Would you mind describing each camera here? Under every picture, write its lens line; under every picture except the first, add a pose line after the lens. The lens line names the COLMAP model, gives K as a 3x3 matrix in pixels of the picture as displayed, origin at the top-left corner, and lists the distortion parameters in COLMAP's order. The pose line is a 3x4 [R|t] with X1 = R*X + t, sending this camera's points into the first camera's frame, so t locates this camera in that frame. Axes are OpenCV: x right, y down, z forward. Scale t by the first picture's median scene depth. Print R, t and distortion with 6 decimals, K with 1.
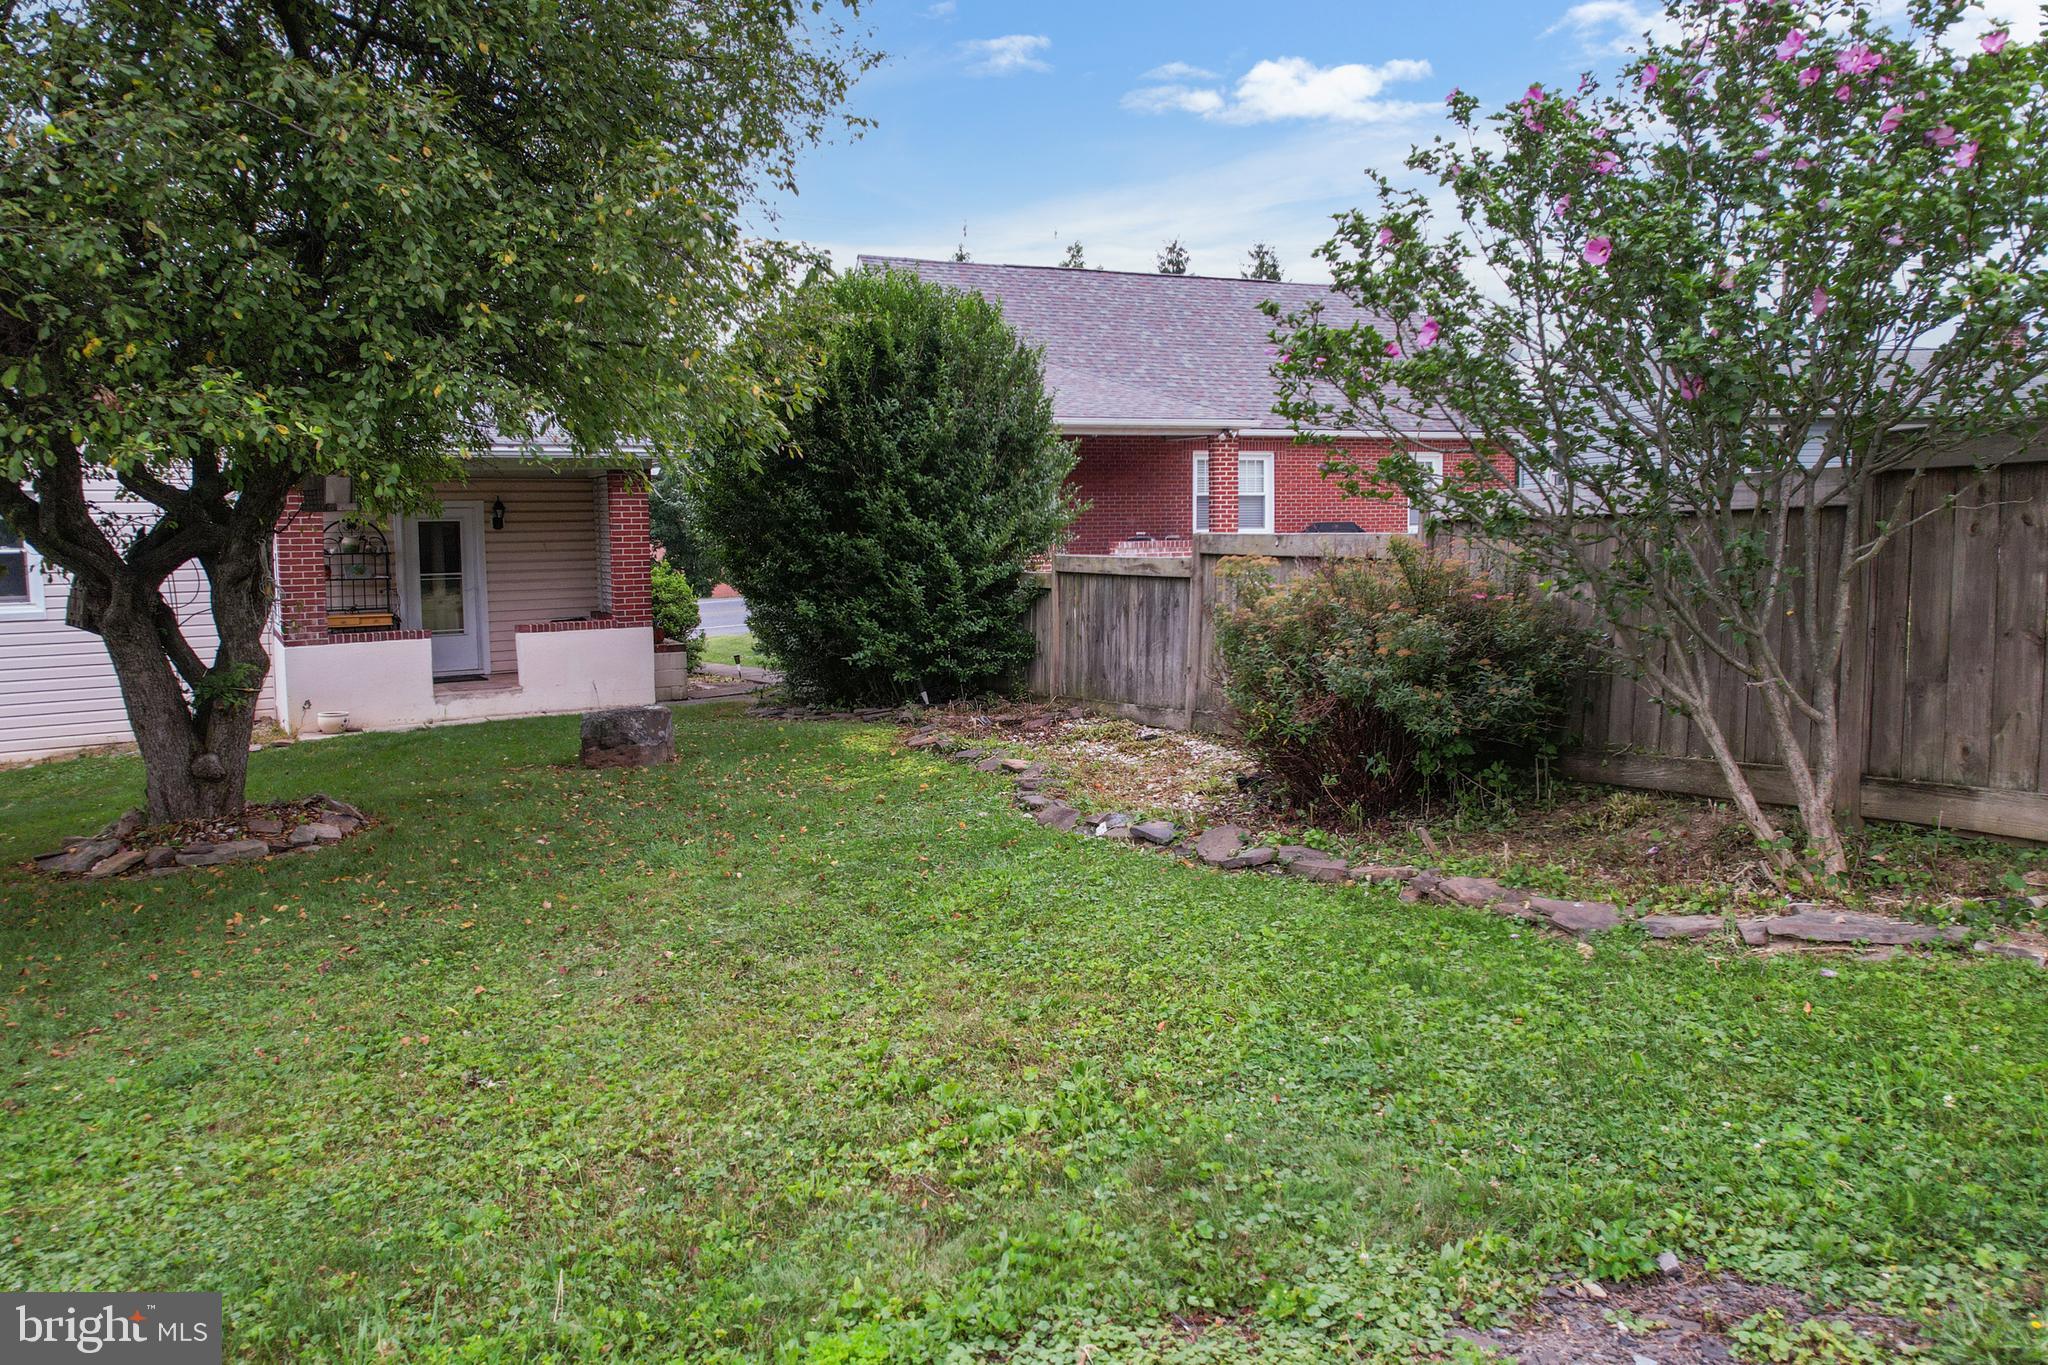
lens RADIAL K [[1315.0, 0, 1033.4], [0, 1315.0, 649.6], [0, 0, 1]] dist [-0.077075, 0.069959]
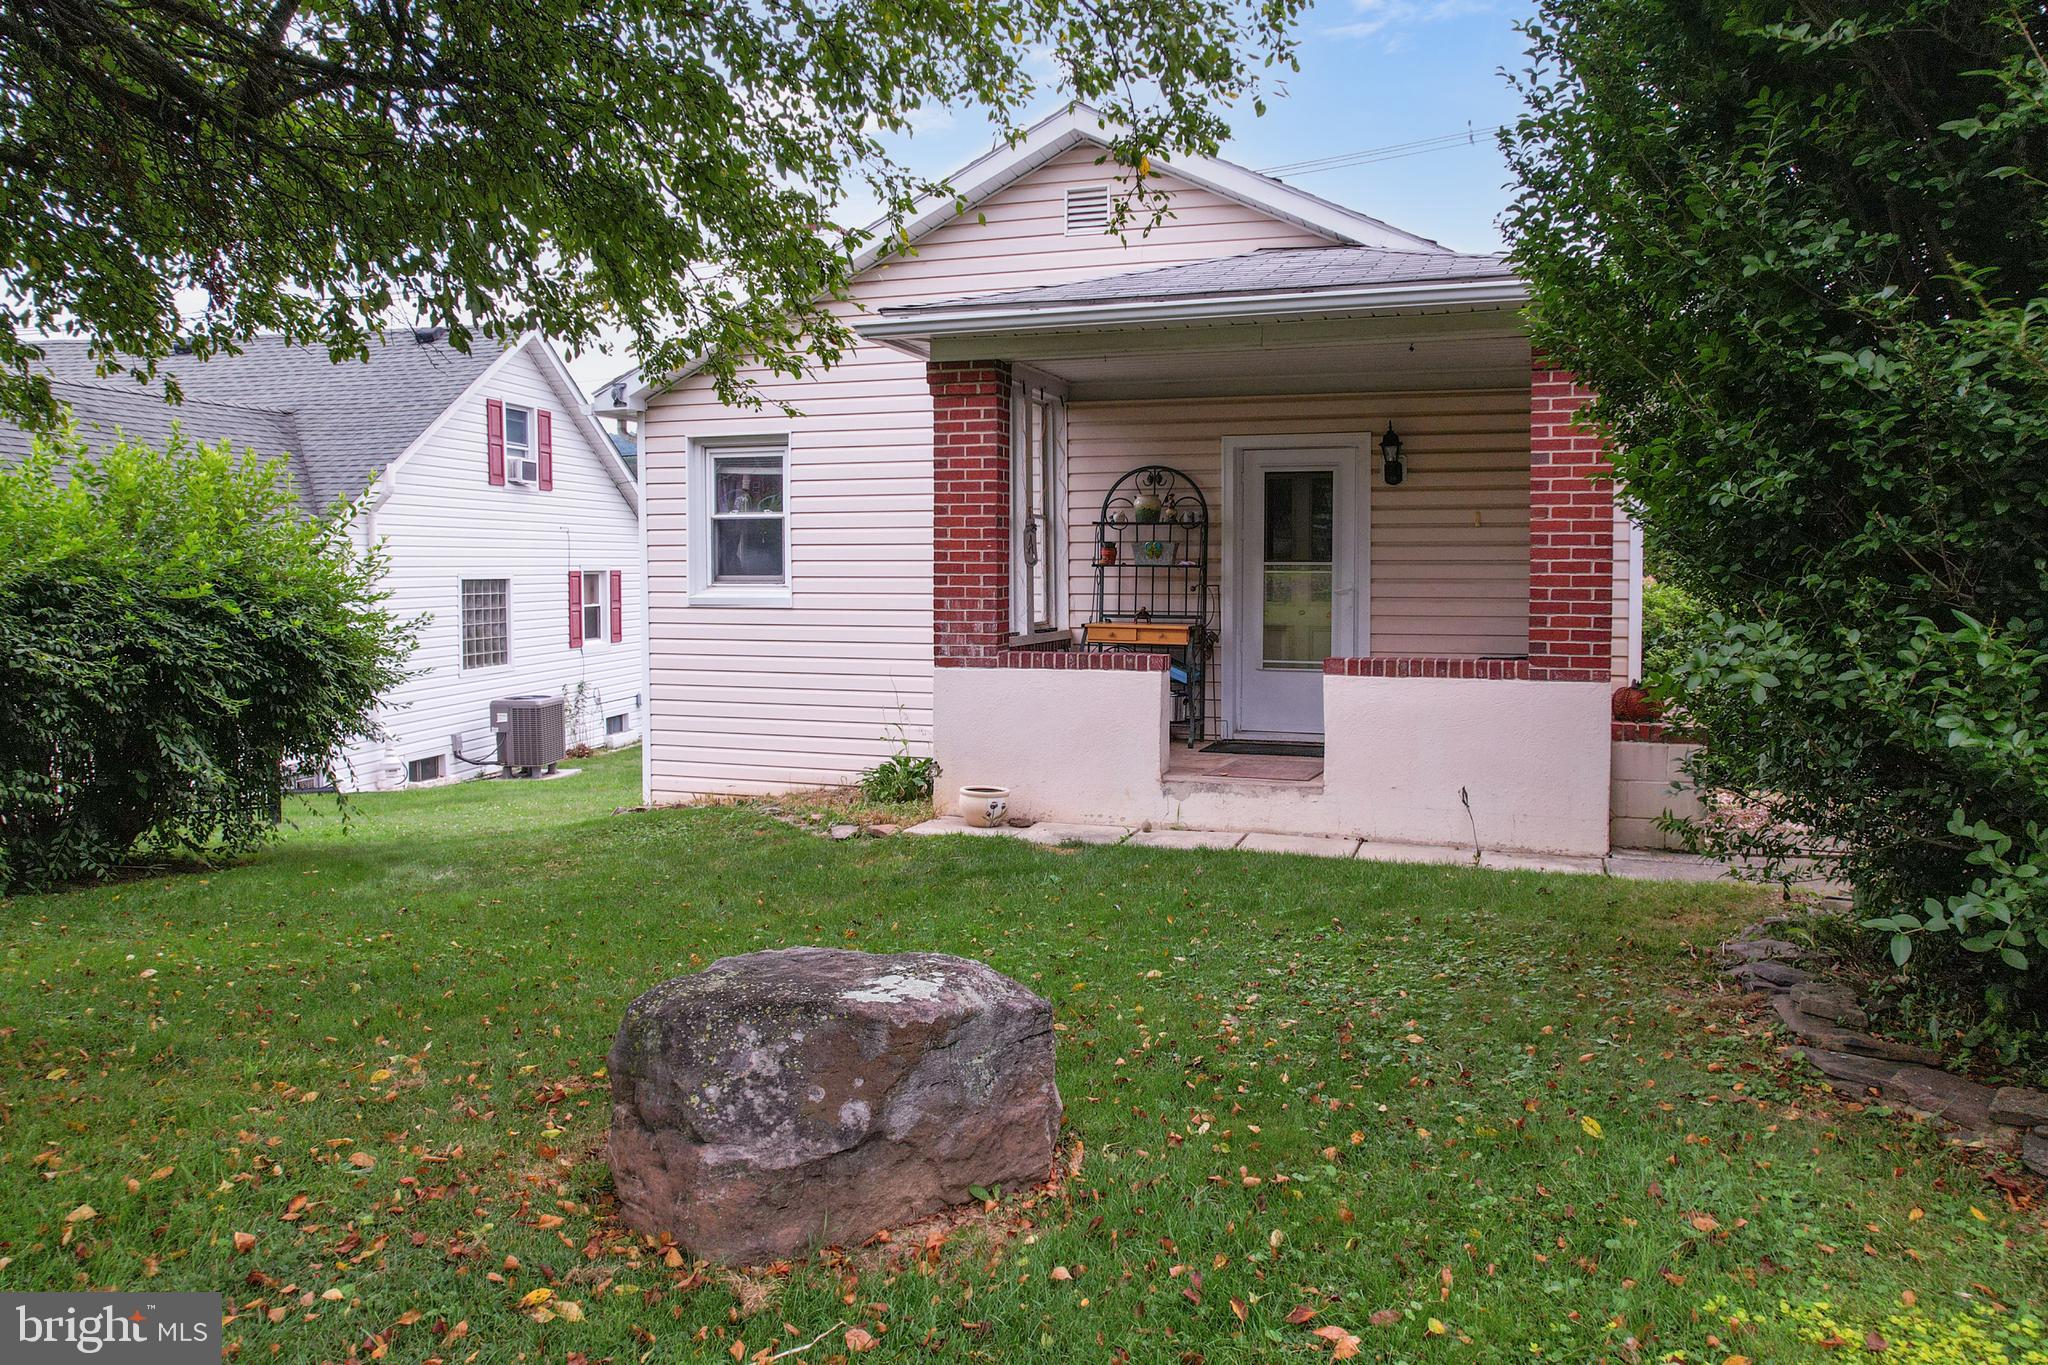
lens RADIAL K [[1370.8, 0, 1024.0], [0, 1370.8, 682.5], [0, 0, 1]] dist [-0.069712, 0.000835]
pose [[0.638608, 0.079356, -0.765429, -0.078604], [-0.082125, 0.996016, 0.034744, -0.019984], [0.765137, 0.040673, 0.642581, 0.633504]]
